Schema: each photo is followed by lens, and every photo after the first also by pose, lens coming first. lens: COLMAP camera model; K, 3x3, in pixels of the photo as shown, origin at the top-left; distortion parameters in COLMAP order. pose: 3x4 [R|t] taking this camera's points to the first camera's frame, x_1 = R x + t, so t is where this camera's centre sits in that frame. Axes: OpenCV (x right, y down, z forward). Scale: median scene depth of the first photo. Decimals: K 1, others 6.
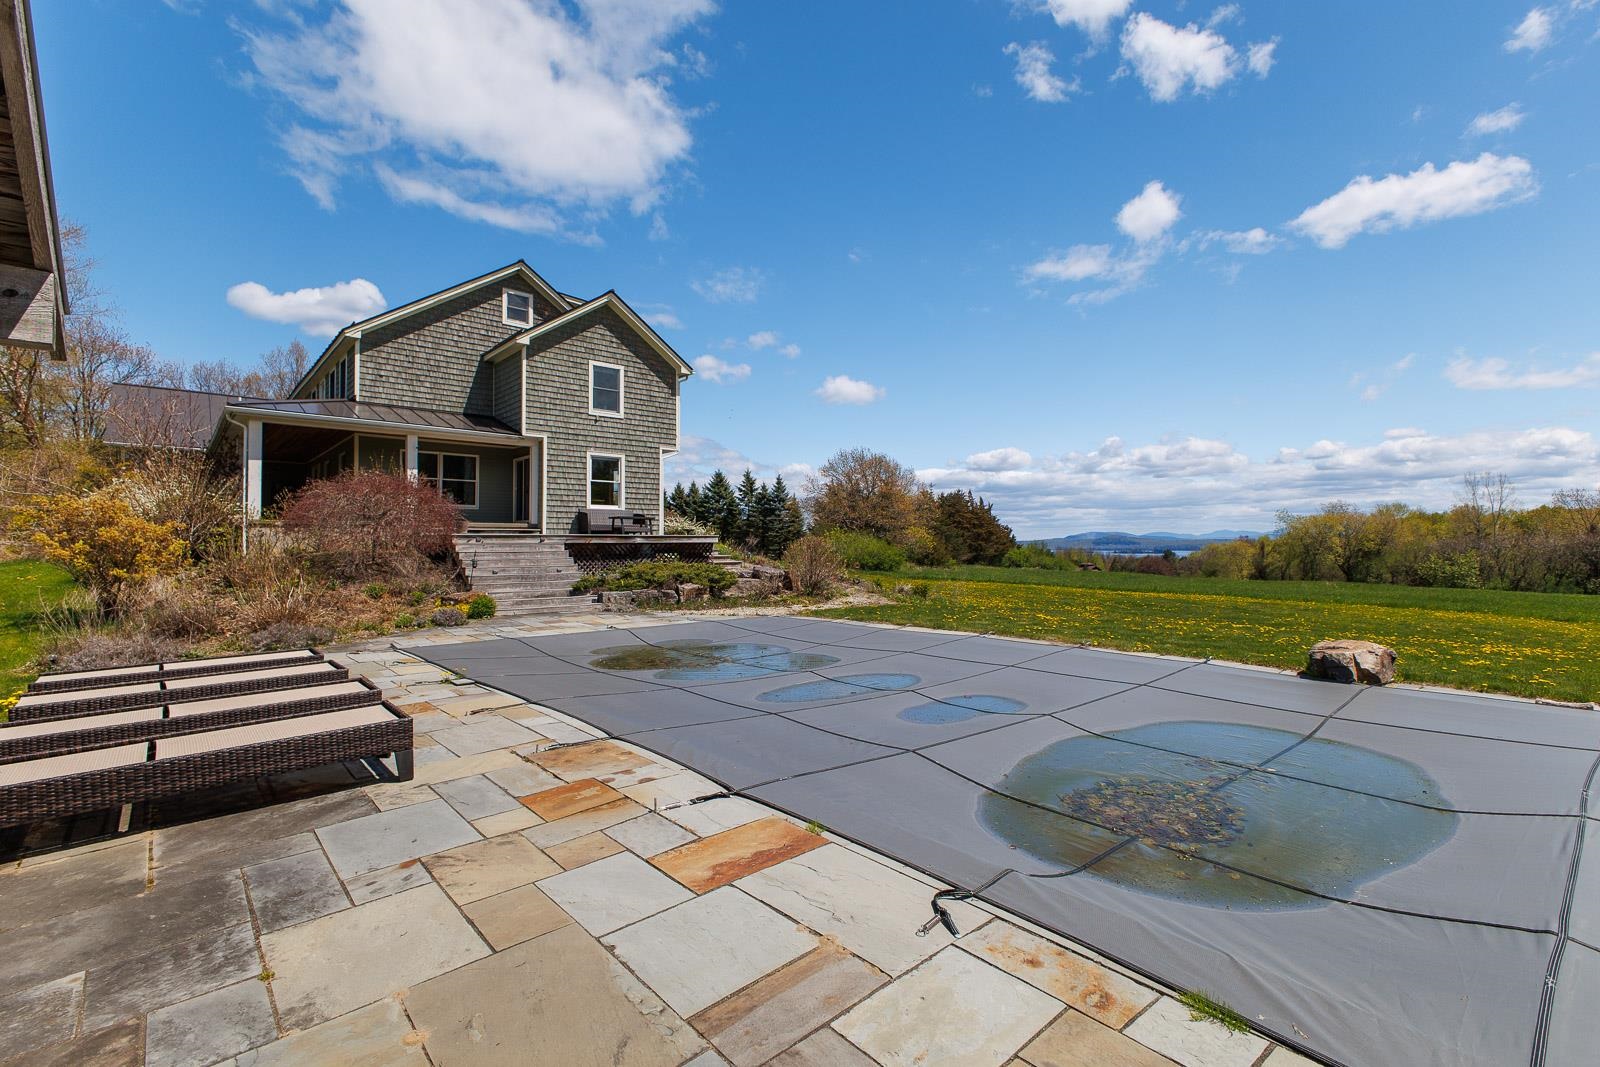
lens RADIAL K [[721.9, 0, 805.5], [0, 721.9, 534.4], [0, 0, 1]] dist [0.002735, 0.000513]
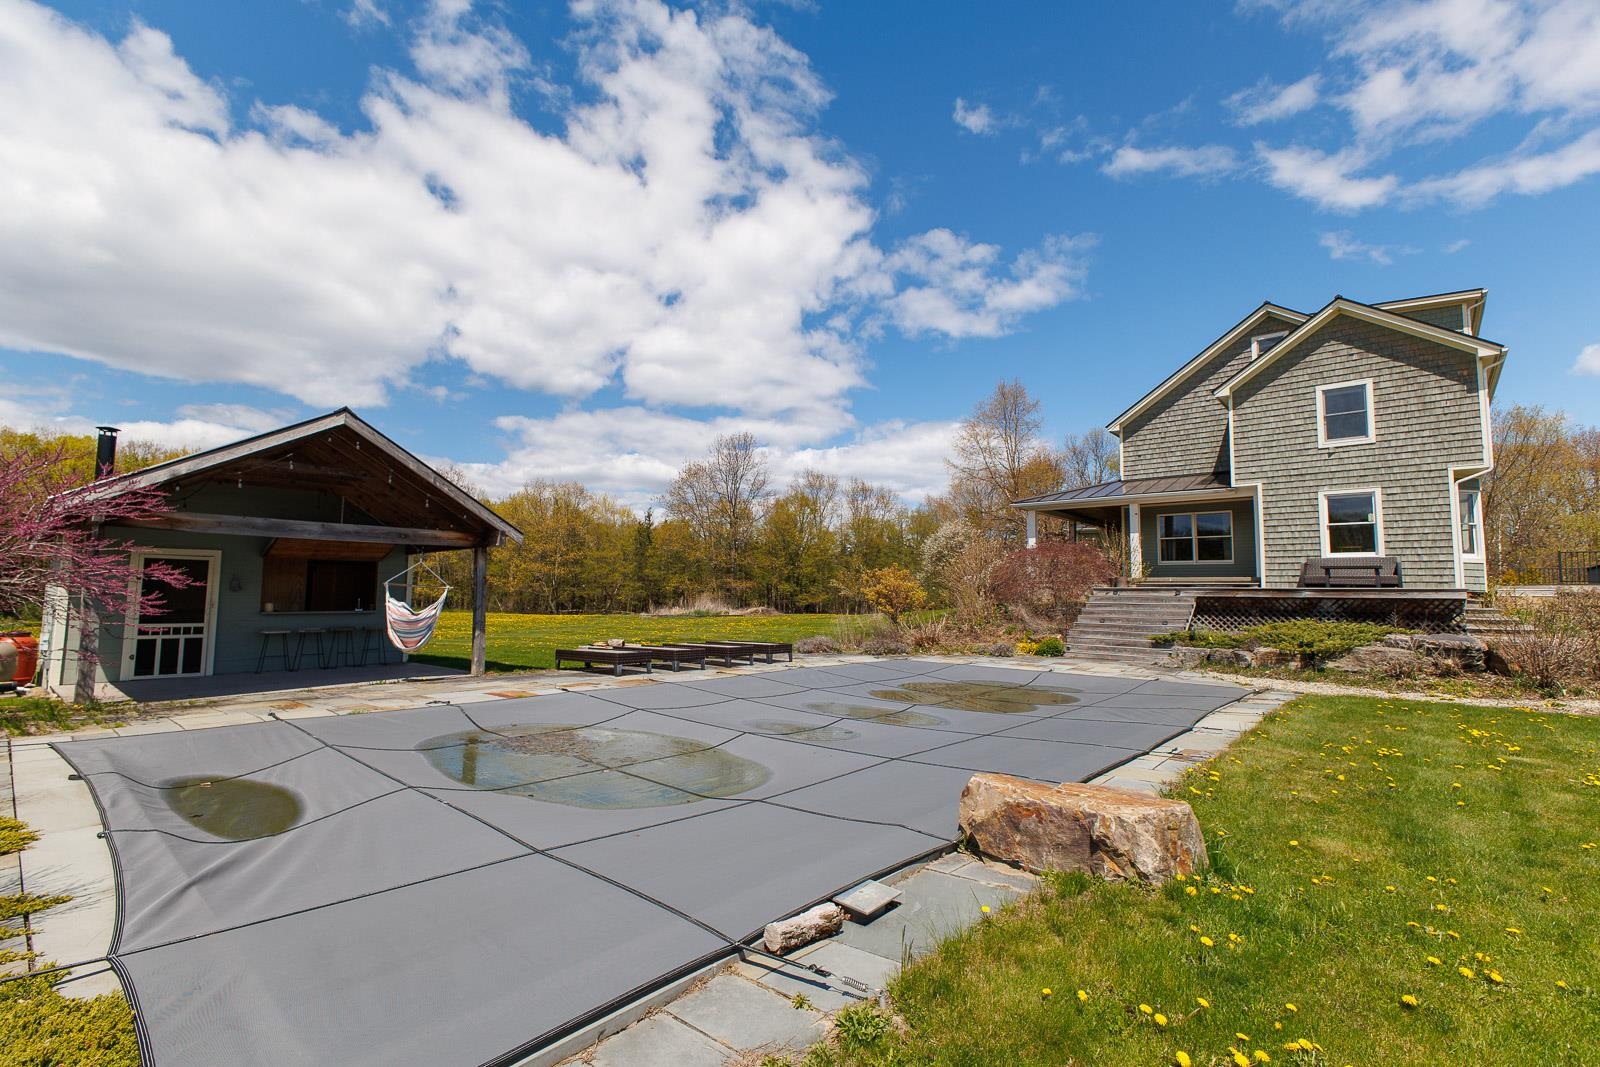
lens RADIAL K [[721.9, 0, 807.3], [0, 721.9, 535.0], [0, 0, 1]] dist [0.002735, 0.000513]
pose [[0.108795, -0.080186, -0.990825, 0.477075], [-0.002144, 0.996720, -0.080898, 0.007698], [0.994062, 0.010925, 0.108266, 0.300454]]
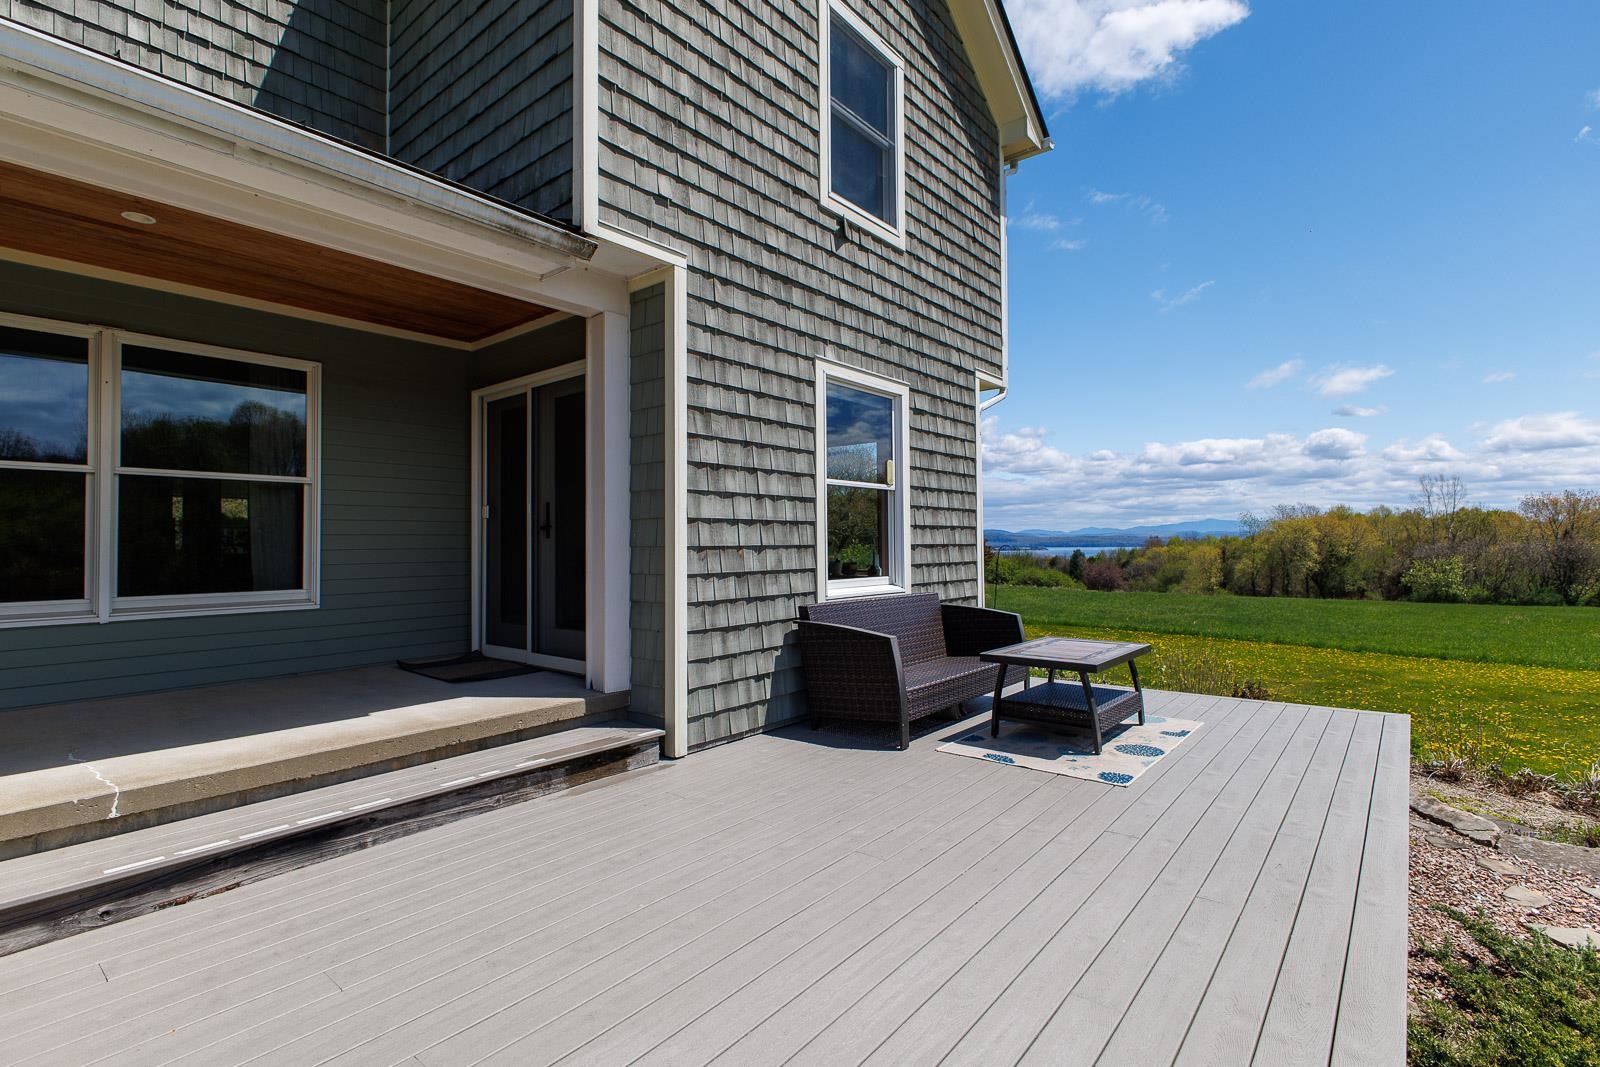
lens RADIAL K [[748.8, 0, 801.4], [0, 748.8, 531.1], [0, 0, 1]] dist [-0.005398, -0.000265]
pose [[0.990584, -0.006067, 0.136770, -0.339470], [0.006940, 0.999958, -0.005910, -0.056392], [-0.136728, 0.006803, 0.990585, 0.752601]]
